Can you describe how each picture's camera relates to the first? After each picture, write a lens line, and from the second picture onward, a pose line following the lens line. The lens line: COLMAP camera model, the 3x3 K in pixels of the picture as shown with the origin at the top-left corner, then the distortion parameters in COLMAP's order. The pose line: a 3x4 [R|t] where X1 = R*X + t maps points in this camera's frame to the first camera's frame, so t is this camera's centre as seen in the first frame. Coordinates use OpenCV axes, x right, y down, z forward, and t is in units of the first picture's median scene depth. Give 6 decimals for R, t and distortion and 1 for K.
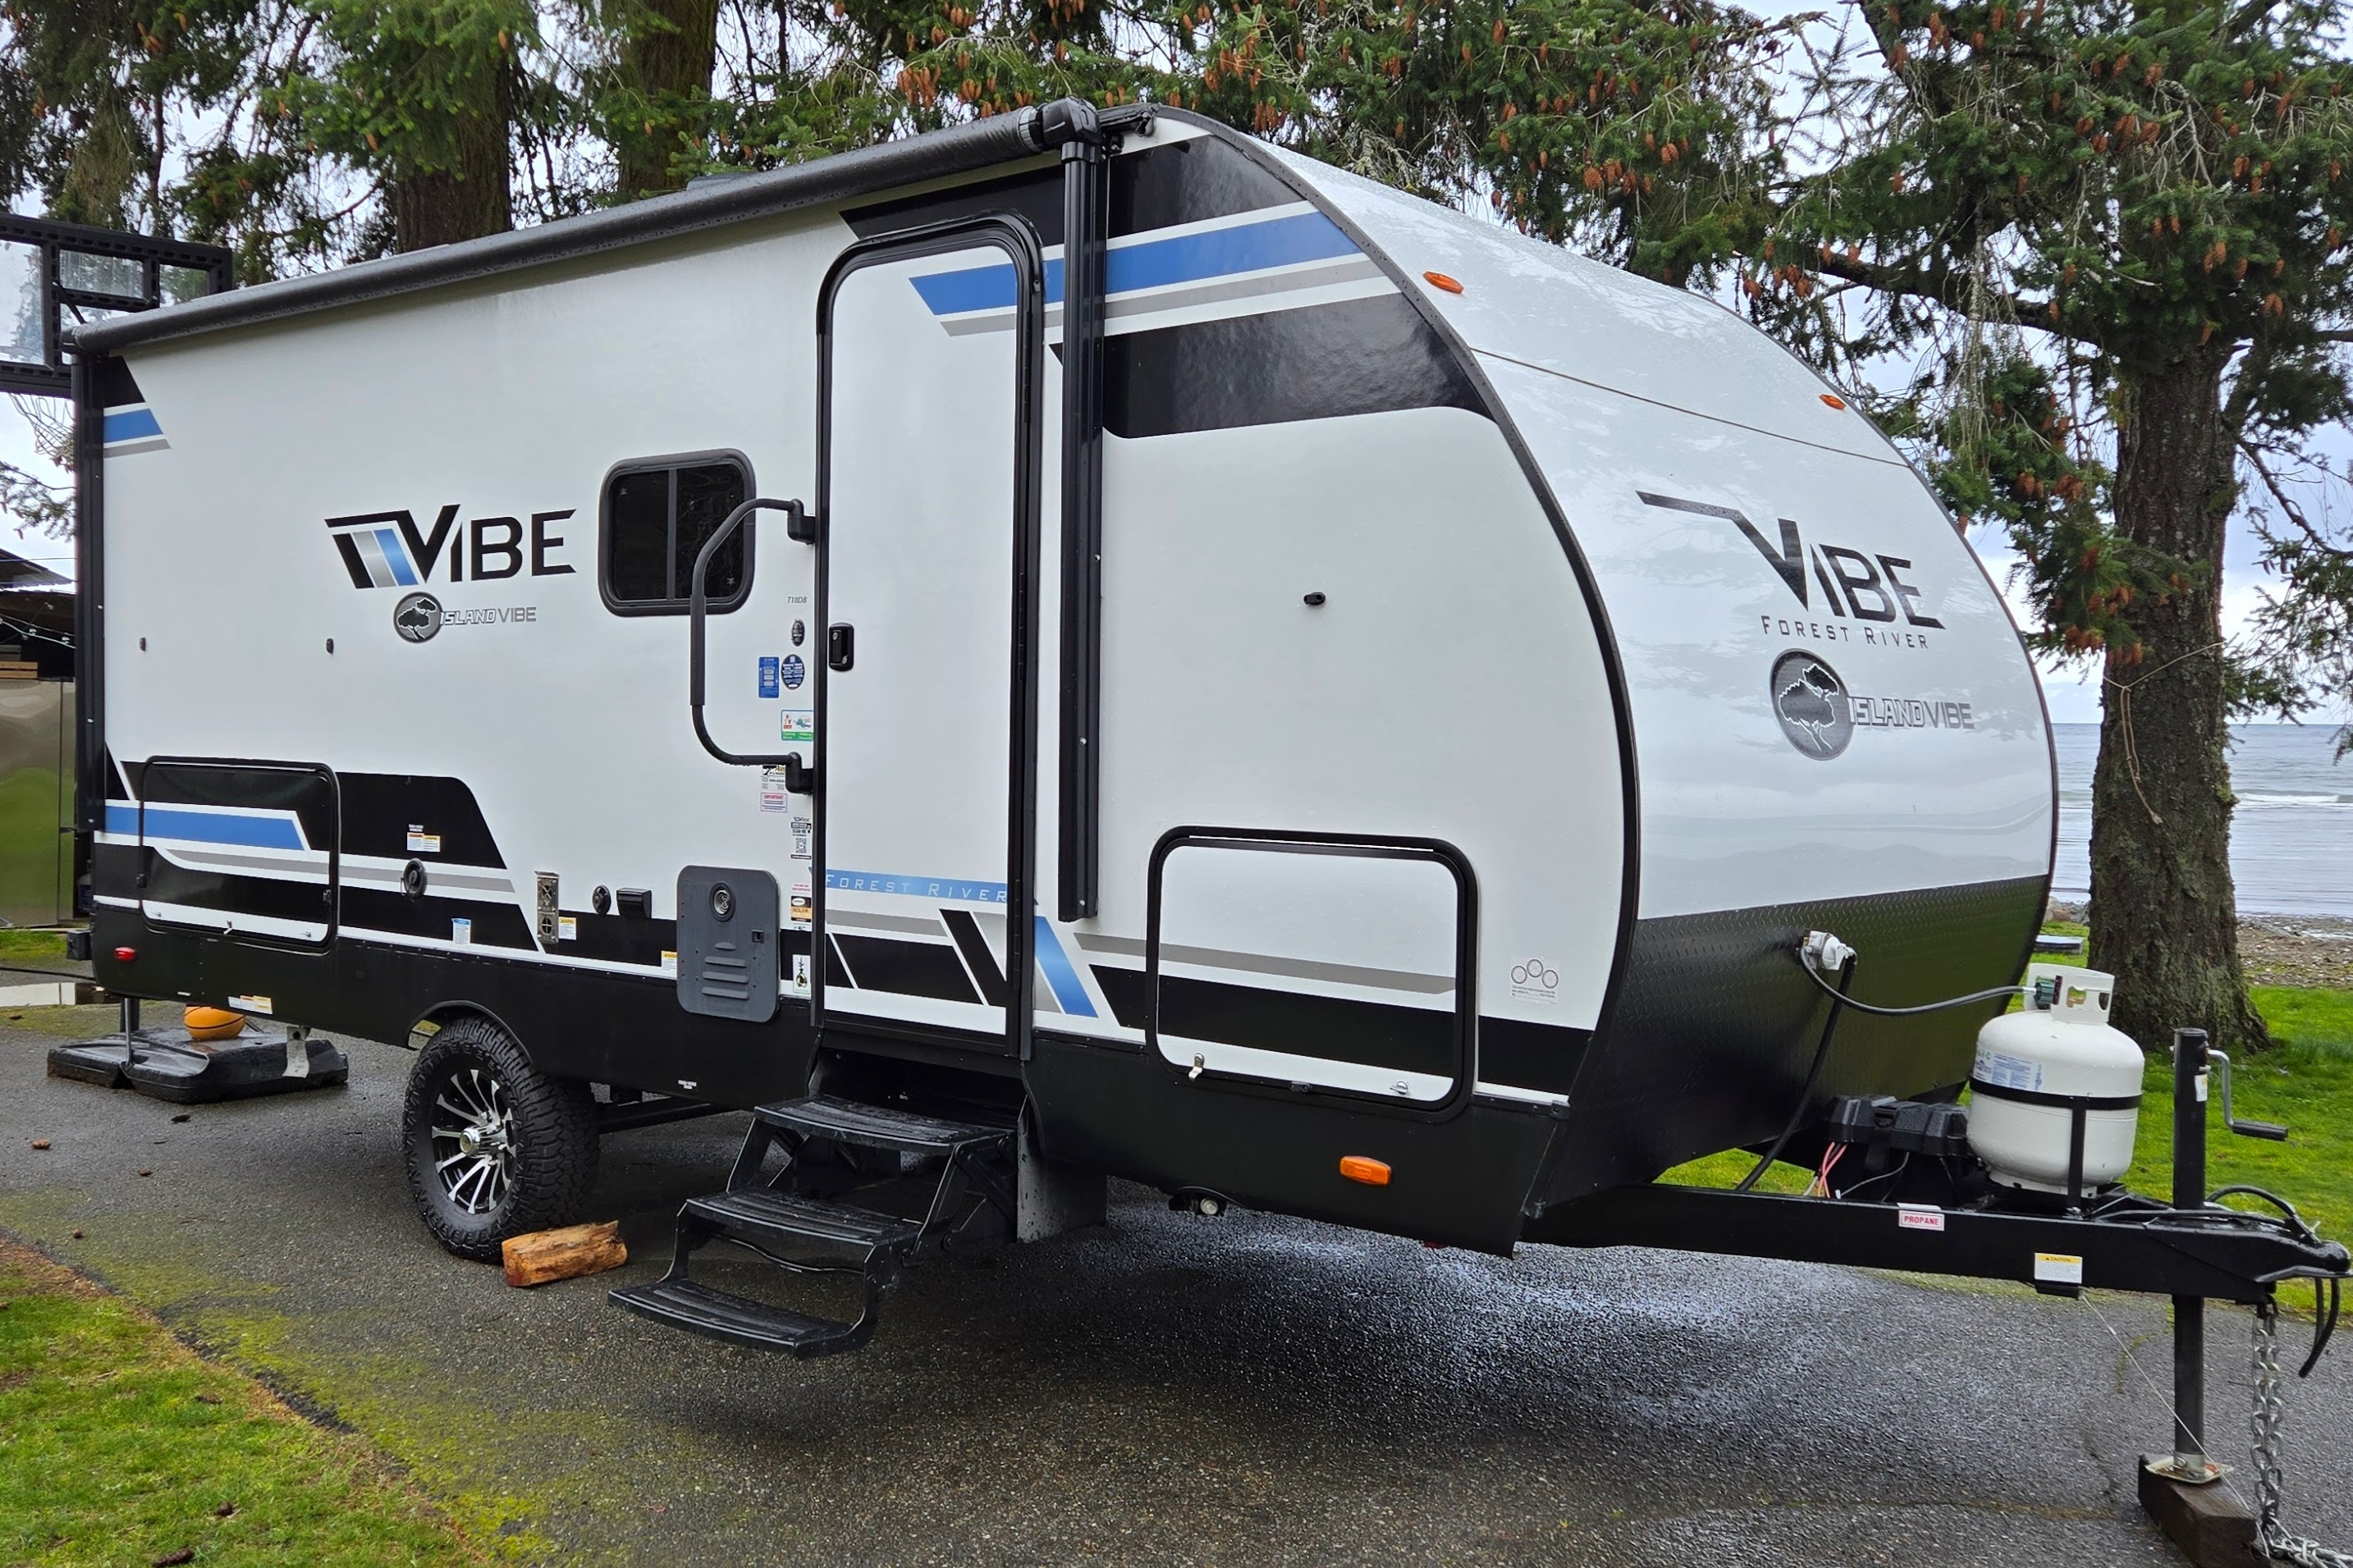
lens RADIAL K [[2167.9, 0, 1137.6], [0, 2167.9, 787.3], [0, 0, 1]] dist [0.078462, -0.114152]
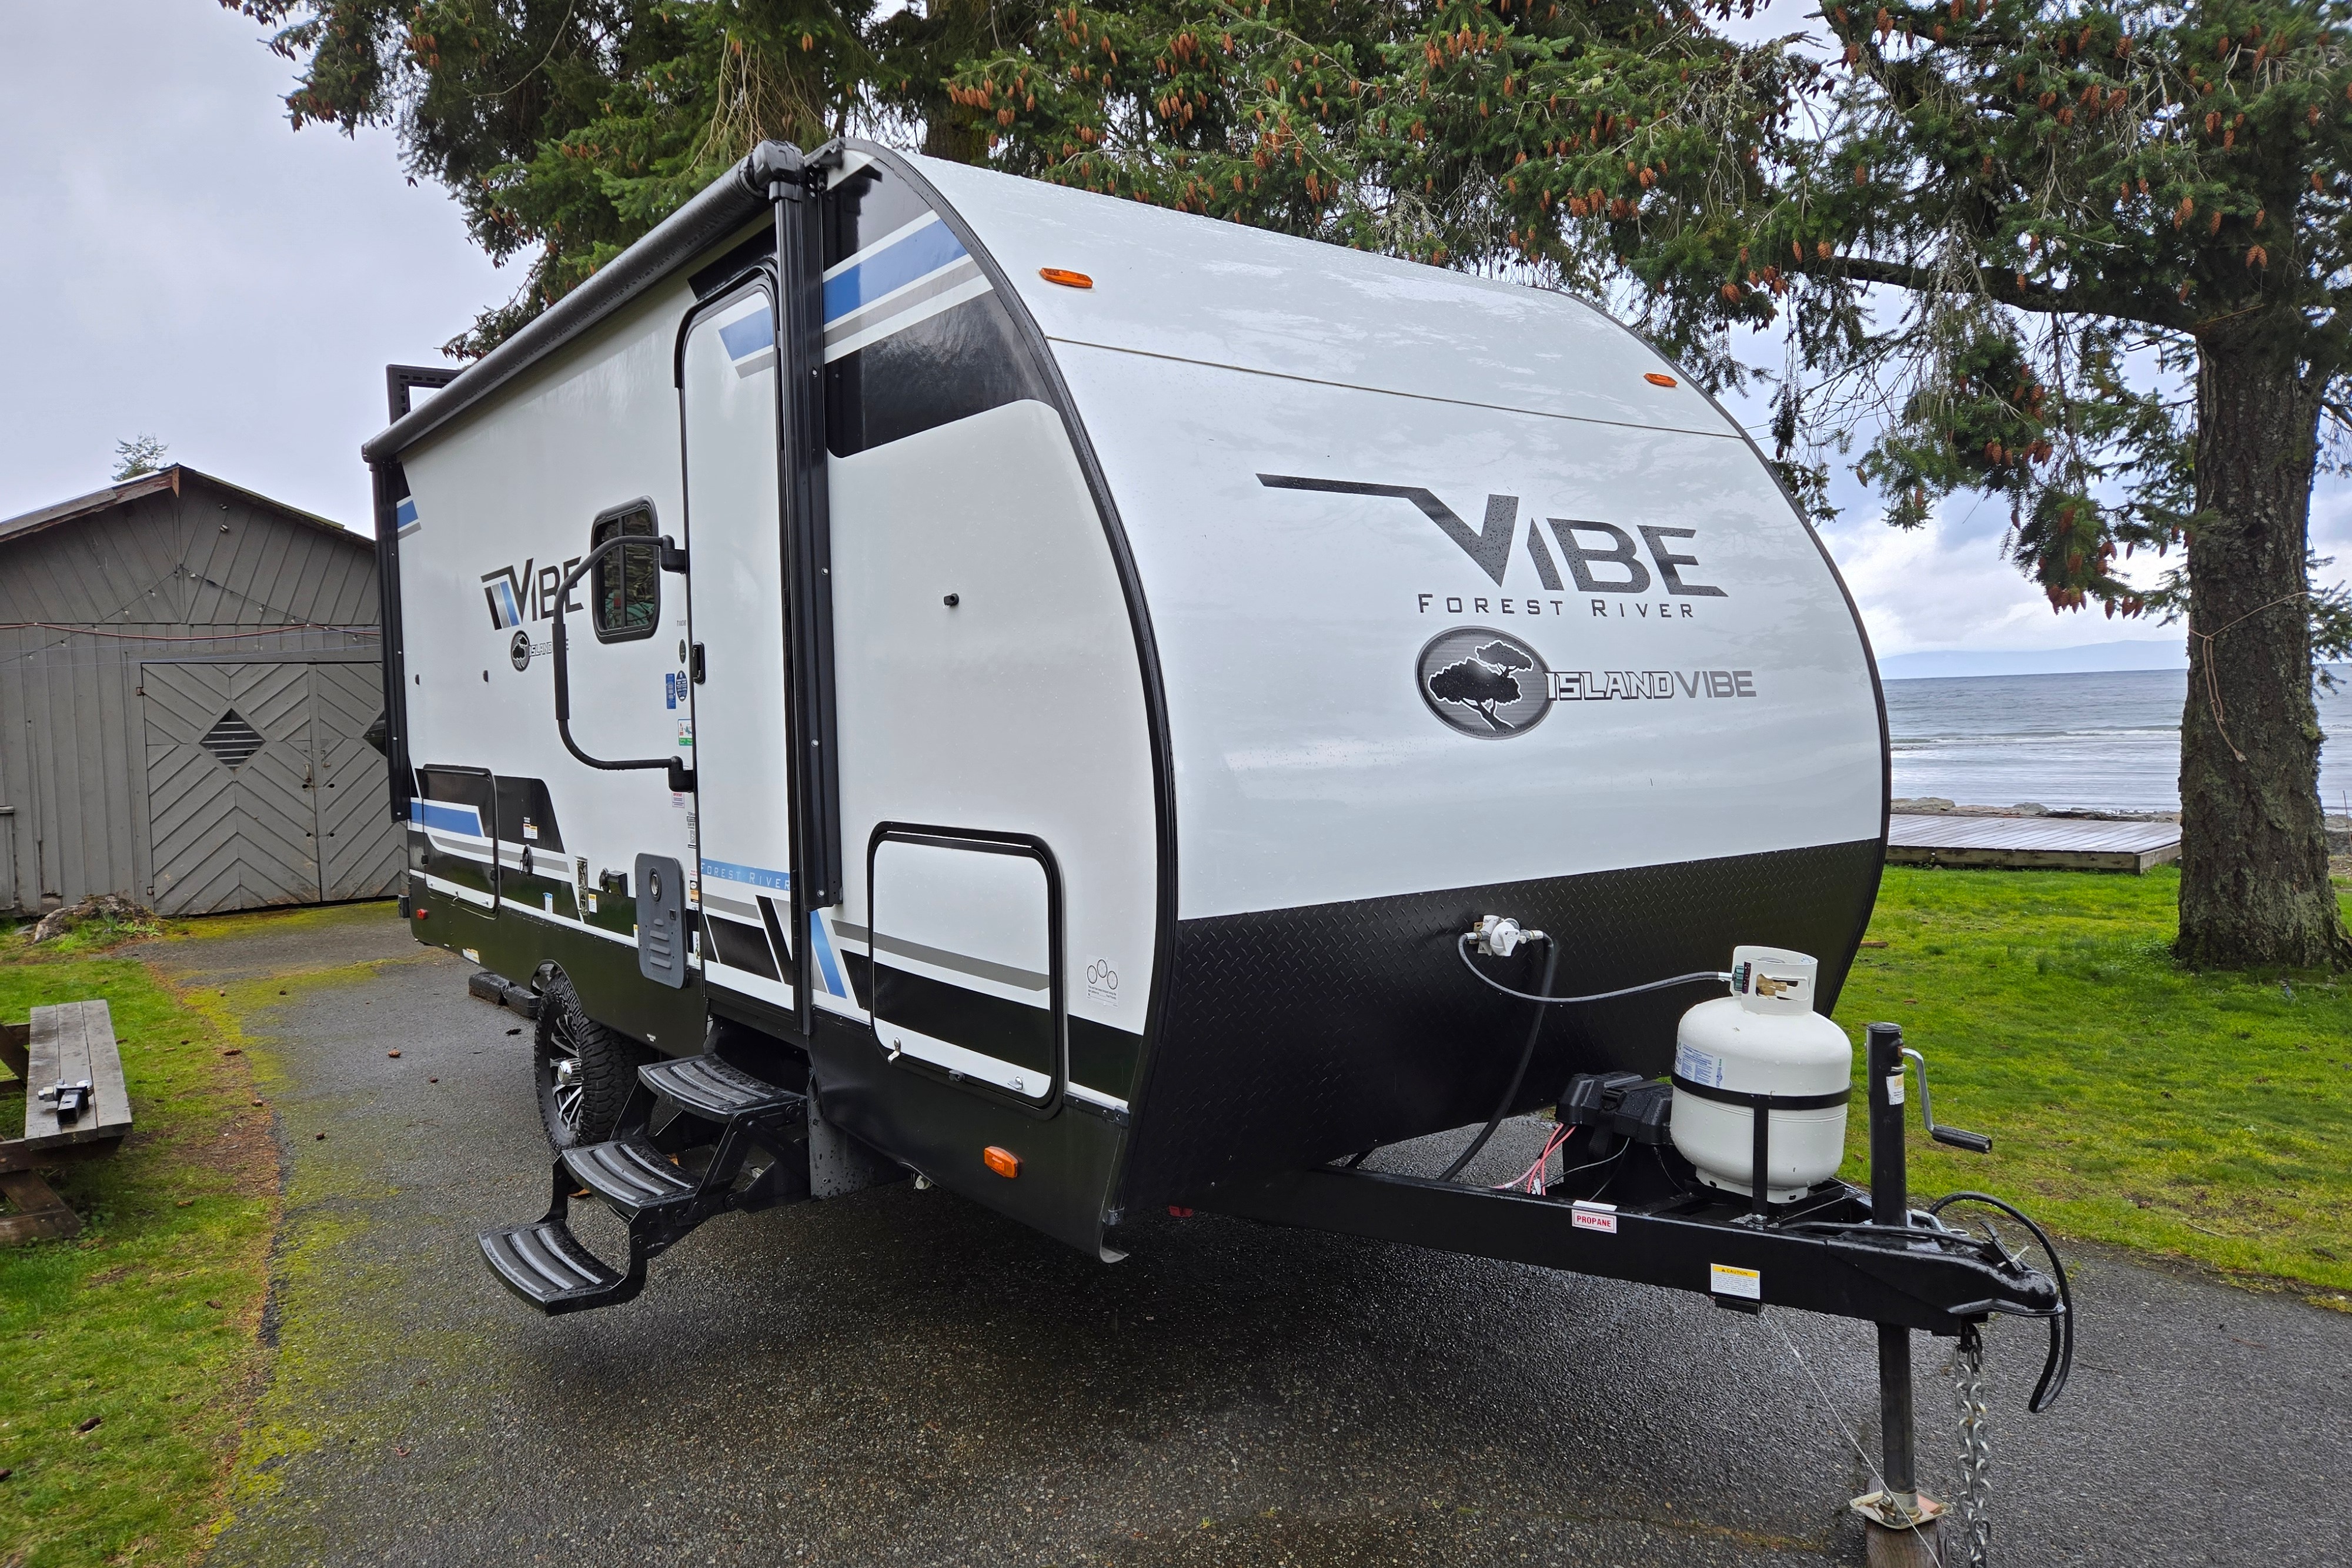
lens RADIAL K [[1573.5, 0, 1172.2], [0, 1573.5, 778.4], [0, 0, 1]] dist [0.061260, -0.049239]
pose [[0.974566, -0.027182, -0.222446, 0.287035], [0.031438, 0.999384, 0.015615, -0.009329], [0.221885, -0.022211, 0.974820, 0.247369]]
